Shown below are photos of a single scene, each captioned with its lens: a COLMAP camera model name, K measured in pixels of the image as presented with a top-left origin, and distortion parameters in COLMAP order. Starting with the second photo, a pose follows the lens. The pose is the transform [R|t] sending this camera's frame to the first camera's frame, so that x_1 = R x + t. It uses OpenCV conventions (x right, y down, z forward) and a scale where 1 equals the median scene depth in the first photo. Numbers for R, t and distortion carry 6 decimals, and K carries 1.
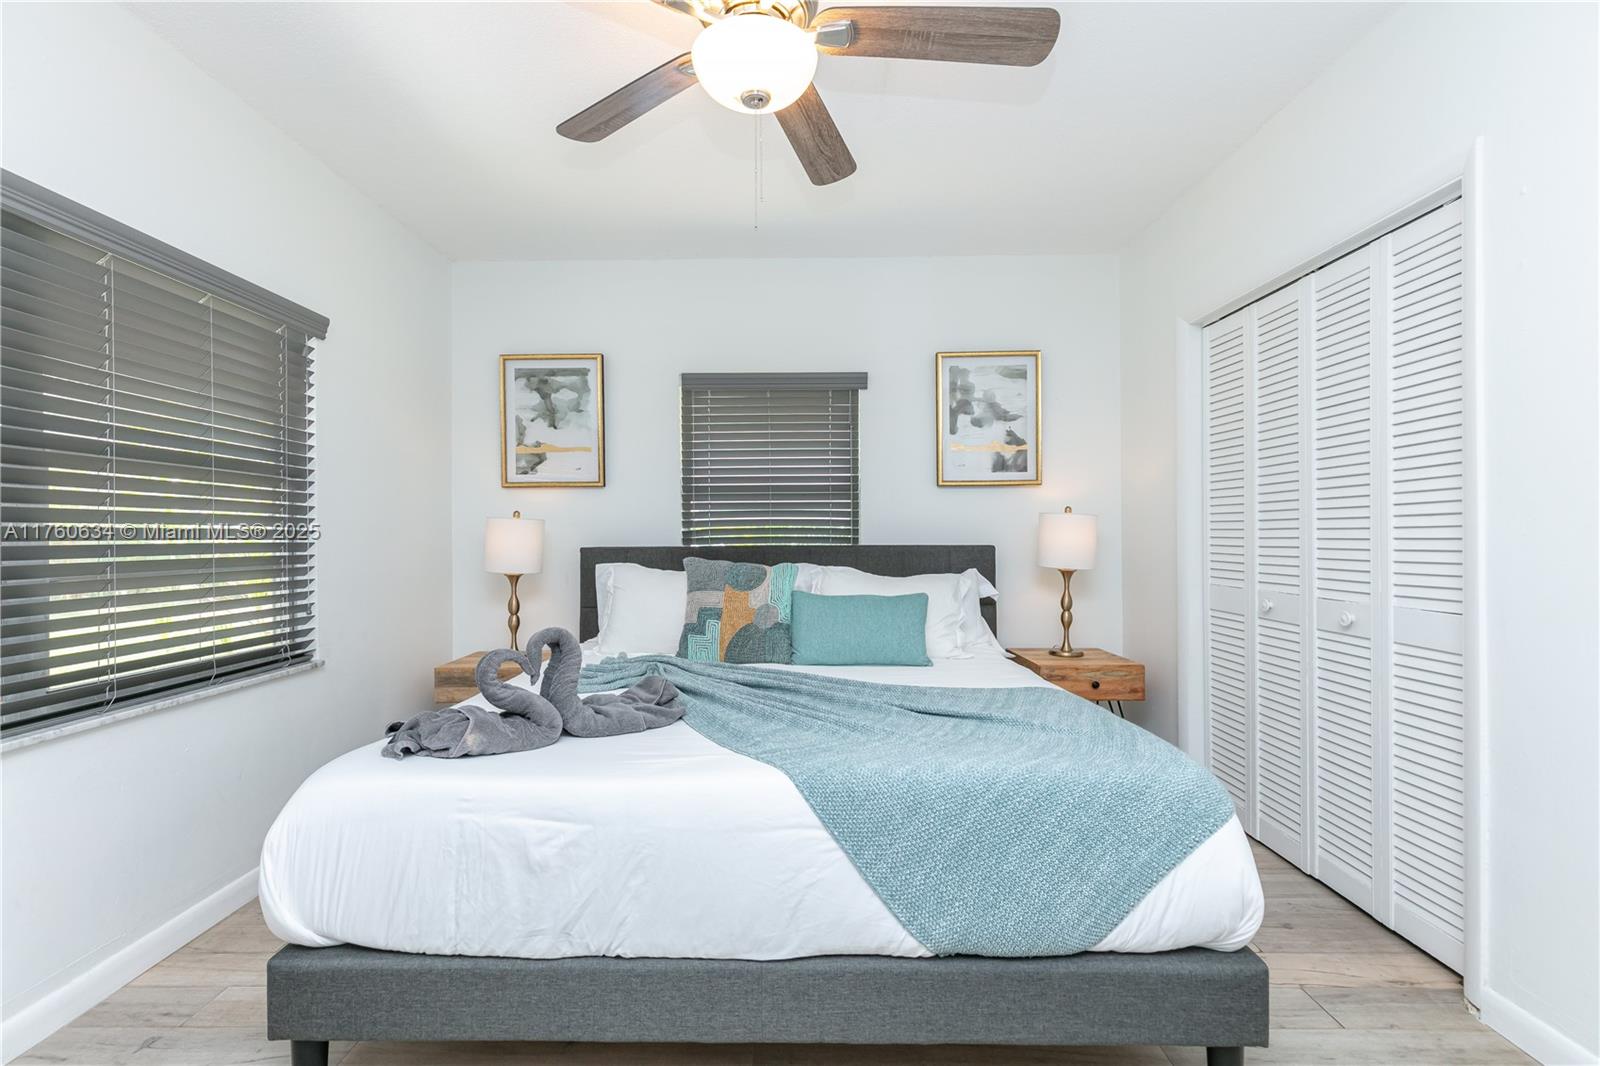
lens RADIAL K [[743.2, 0, 794.5], [0, 743.2, 535.7], [0, 0, 1]] dist [0.003269, -0.001913]
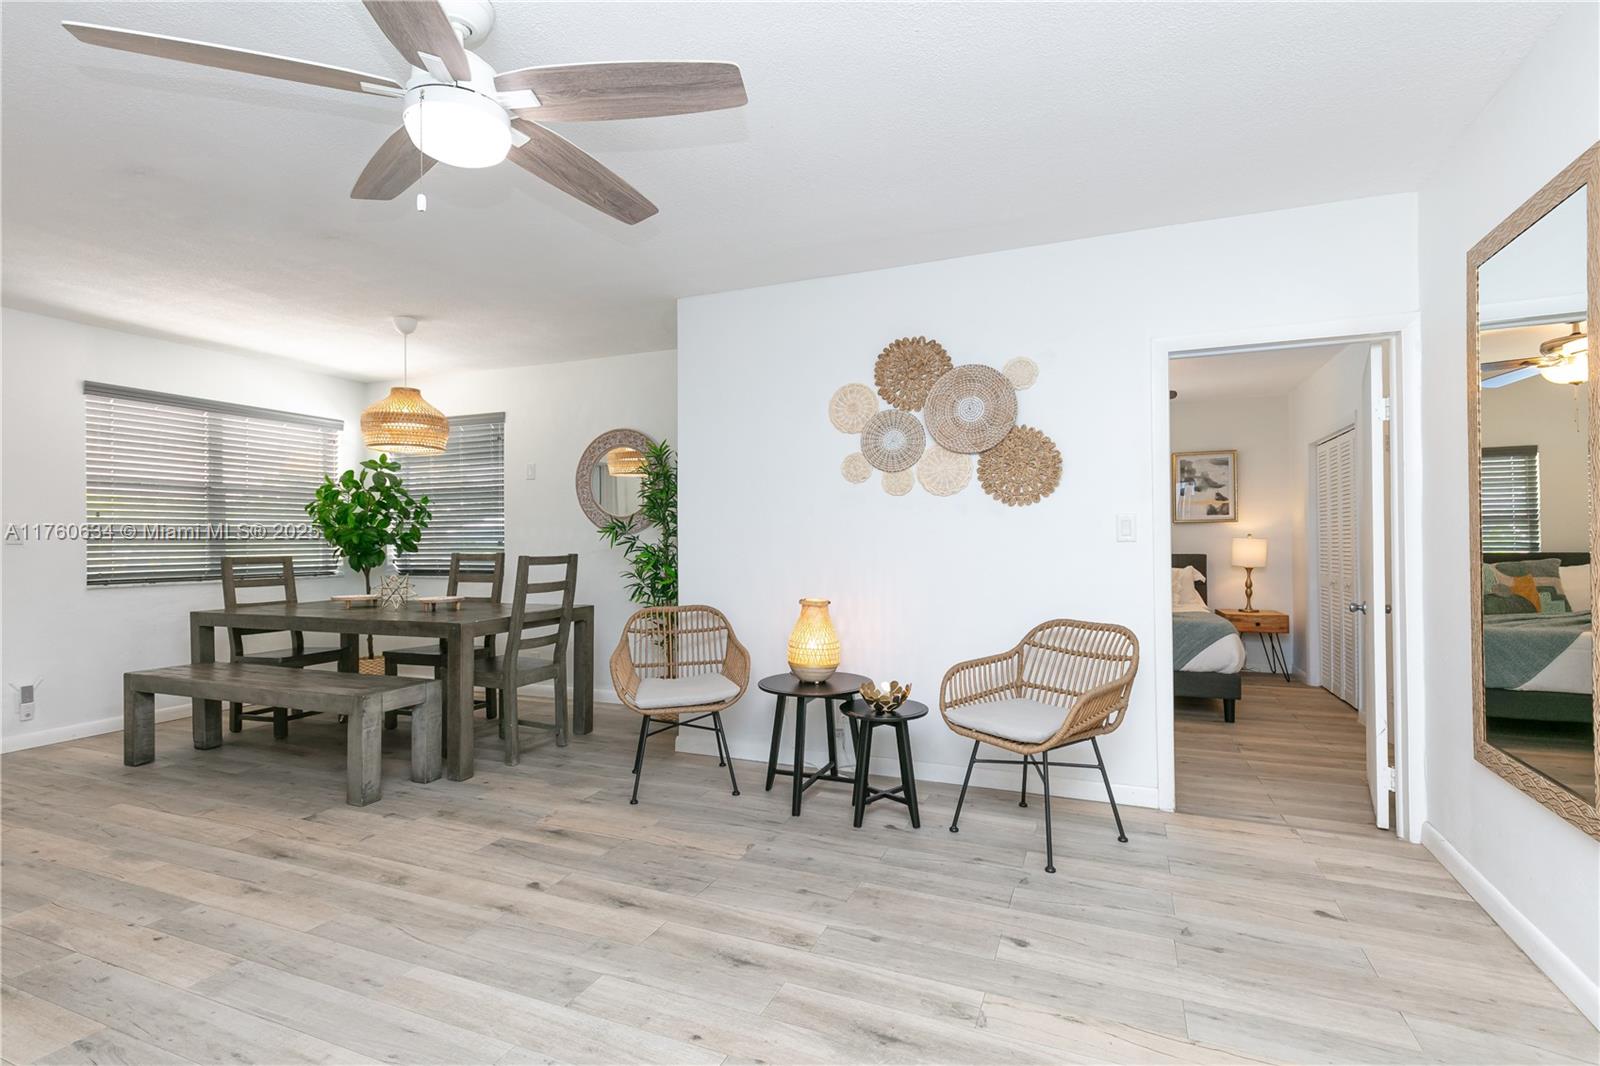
lens RADIAL K [[743.2, 0, 807.3], [0, 743.2, 541.0], [0, 0, 1]] dist [0.003269, -0.001913]
pose [[0.930425, -0.007226, -0.366412, 0.014488], [0.003927, 0.999945, -0.009749, -0.006374], [0.366462, 0.007632, 0.930402, -1.119940]]
